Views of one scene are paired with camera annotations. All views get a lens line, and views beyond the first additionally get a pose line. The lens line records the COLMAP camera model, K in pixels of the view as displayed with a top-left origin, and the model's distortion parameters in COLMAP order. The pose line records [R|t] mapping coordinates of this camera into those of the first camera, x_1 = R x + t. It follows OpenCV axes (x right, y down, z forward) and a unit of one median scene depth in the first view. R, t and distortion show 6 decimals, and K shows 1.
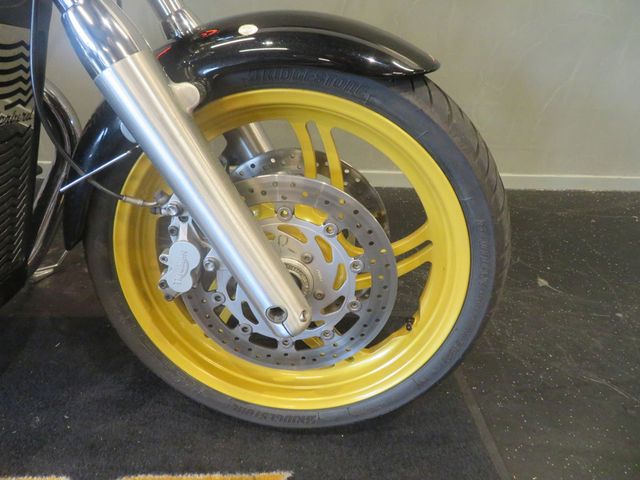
lens RADIAL K [[458.6, 0, 316.4], [0, 458.6, 241.8], [0, 0, 1]] dist [-0.003689, 0.000640]
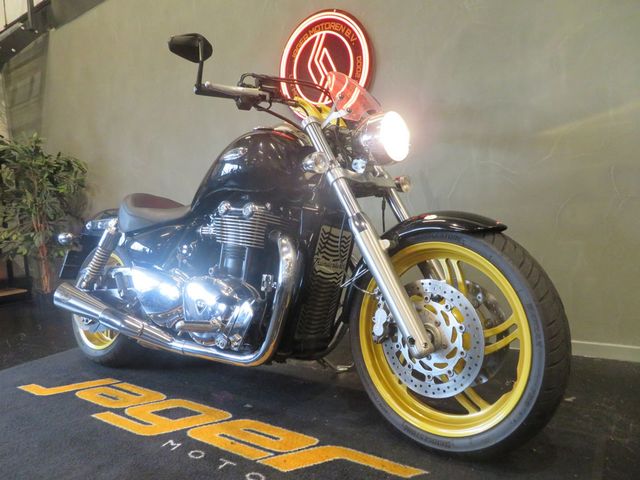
lens RADIAL K [[458.6, 0, 318.0], [0, 458.6, 238.0], [0, 0, 1]] dist [-0.003689, 0.000640]
pose [[0.760205, -0.081285, -0.644578, 0.831290], [-0.240718, 0.886287, -0.395665, 0.574570], [0.603442, 0.455948, 0.654193, -0.696949]]
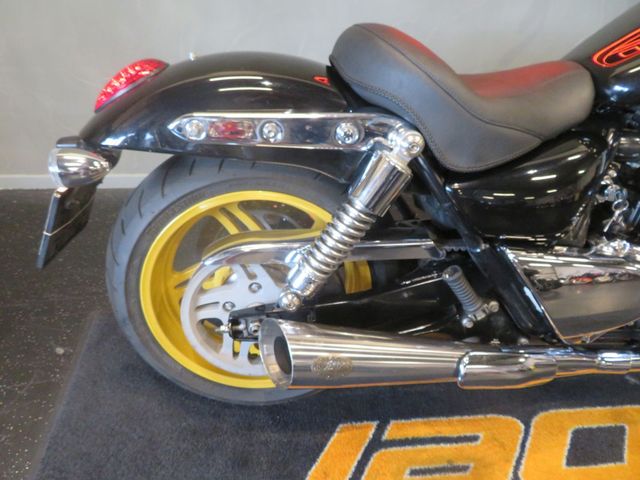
lens RADIAL K [[458.6, 0, 316.2], [0, 458.6, 241.9], [0, 0, 1]] dist [-0.003689, 0.000640]
pose [[0.998910, -0.038619, -0.026221, -2.327788], [0.040808, 0.995210, 0.088840, -0.270920], [0.022665, -0.089813, 0.995701, -0.662641]]
